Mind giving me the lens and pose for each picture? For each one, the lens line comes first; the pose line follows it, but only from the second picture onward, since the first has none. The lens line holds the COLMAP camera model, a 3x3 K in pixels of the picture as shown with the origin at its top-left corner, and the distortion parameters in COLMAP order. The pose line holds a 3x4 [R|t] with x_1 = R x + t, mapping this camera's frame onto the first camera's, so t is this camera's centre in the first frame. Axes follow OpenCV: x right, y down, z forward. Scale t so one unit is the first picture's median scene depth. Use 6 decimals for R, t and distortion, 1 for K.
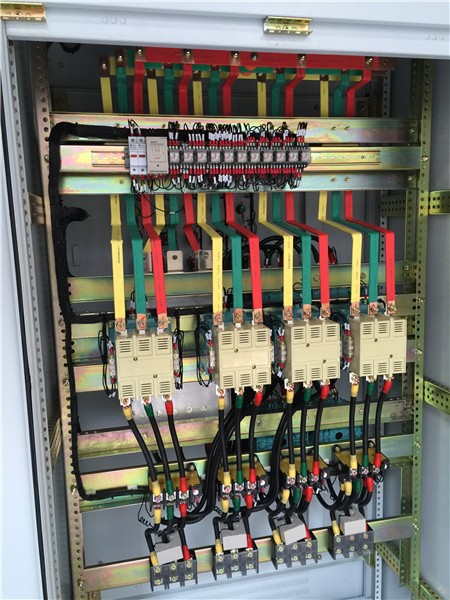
lens RADIAL K [[522.8, 0, 225.0], [0, 522.8, 300.0], [0, 0, 1]] dist [0.034885, -0.006409]
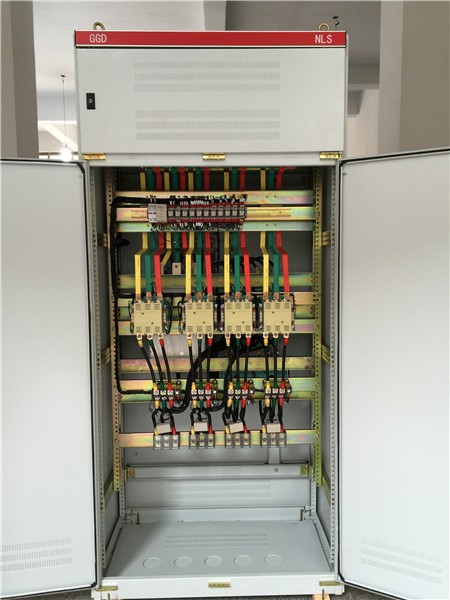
lens RADIAL K [[522.8, 0, 225.0], [0, 522.8, 300.0], [0, 0, 1]] dist [0.034885, -0.006409]
pose [[0.978830, 0.033266, -0.201952, 0.472904], [-0.046855, 0.996921, -0.062881, 0.150732], [0.199238, 0.071012, 0.977375, -0.788217]]
